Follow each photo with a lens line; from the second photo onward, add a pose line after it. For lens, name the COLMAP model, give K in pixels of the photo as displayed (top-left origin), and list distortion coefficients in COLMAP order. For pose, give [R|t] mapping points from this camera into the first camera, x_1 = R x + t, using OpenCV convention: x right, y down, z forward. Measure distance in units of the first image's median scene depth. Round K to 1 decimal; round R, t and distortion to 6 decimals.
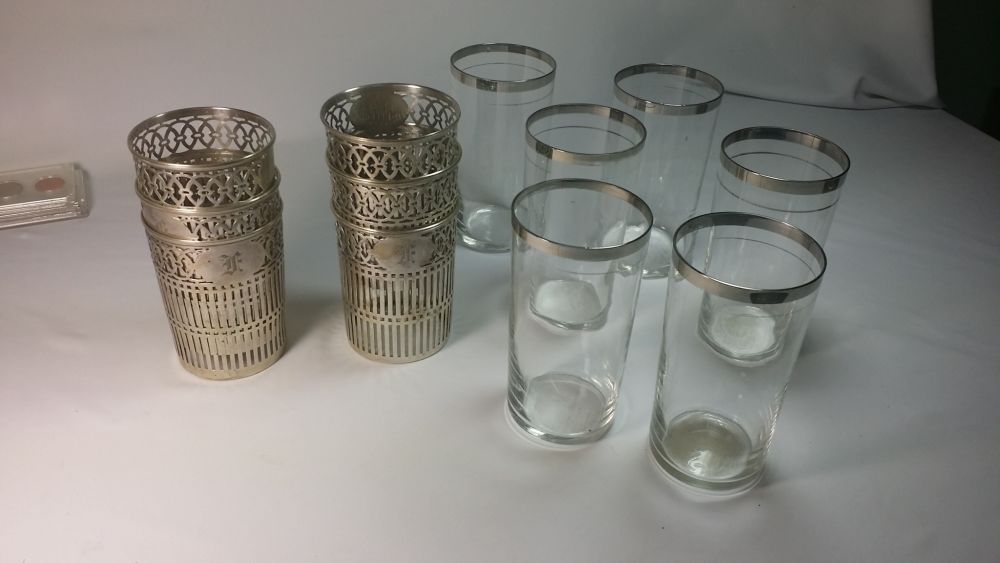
lens RADIAL K [[1007.7, 0, 500.0], [0, 1007.7, 281.5], [0, 0, 1]] dist [0.201786, -0.709243]
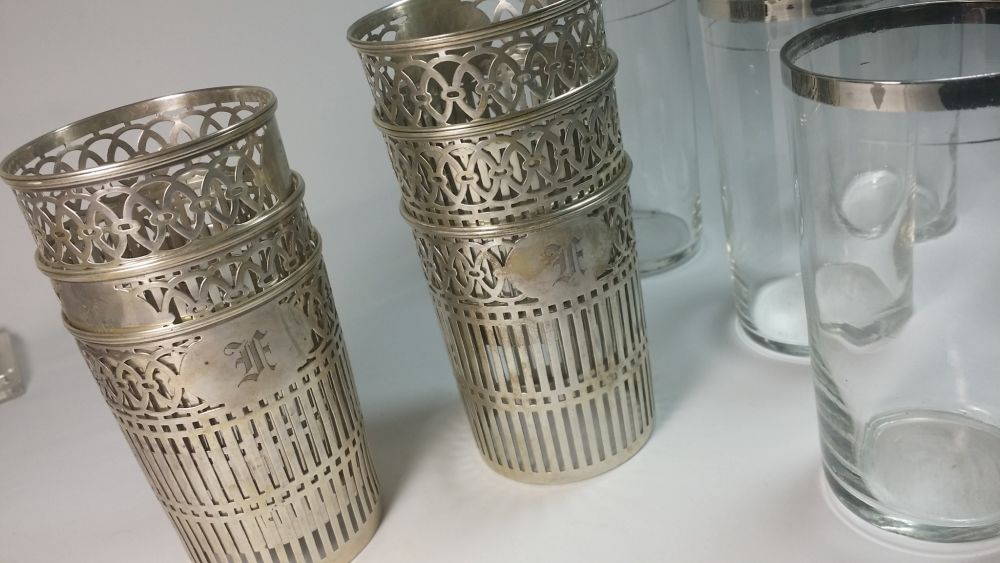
lens RADIAL K [[1007.7, 0, 500.0], [0, 1007.7, 281.5], [0, 0, 1]] dist [0.201786, -0.709243]
pose [[0.964000, -0.265832, 0.006160, -0.134747], [0.263983, 0.954000, -0.142116, 0.049790], [0.031902, 0.138626, 0.989831, 0.488097]]
